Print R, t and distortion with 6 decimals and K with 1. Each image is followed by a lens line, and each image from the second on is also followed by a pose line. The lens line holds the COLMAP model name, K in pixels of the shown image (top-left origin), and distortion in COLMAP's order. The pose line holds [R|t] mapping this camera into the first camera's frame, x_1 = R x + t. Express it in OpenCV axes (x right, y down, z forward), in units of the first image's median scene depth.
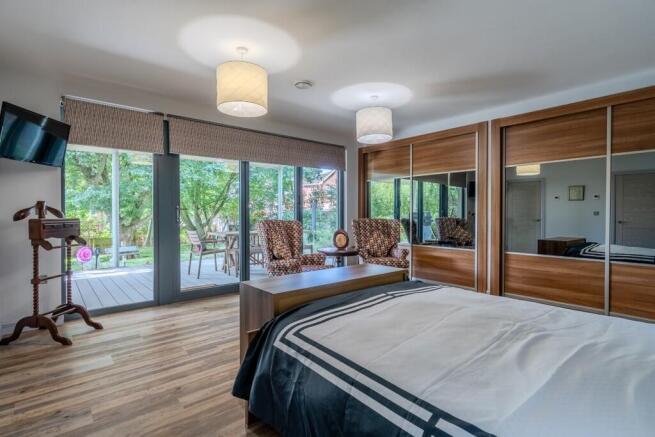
lens RADIAL K [[312.6, 0, 324.8], [0, 312.6, 218.4], [0, 0, 1]] dist [-0.005575, 0.000757]
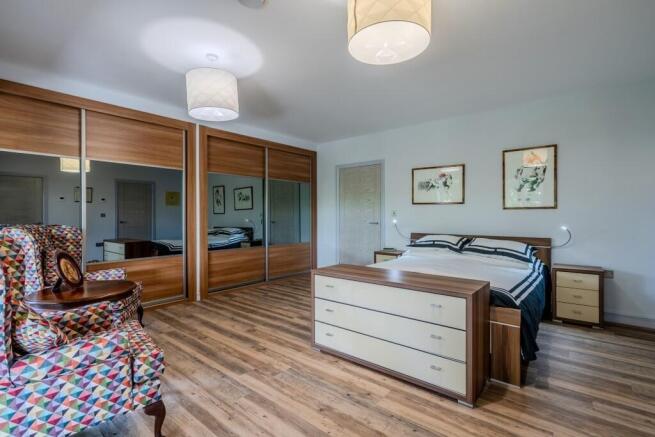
lens RADIAL K [[302.2, 0, 325.3], [0, 302.2, 215.8], [0, 0, 1]] dist [0.009760, 0.001251]
pose [[-0.141194, -0.001265, 0.989981, -0.539524], [0.014165, 0.999894, 0.003298, -0.013295], [-0.989881, 0.014488, -0.141161, 0.775065]]
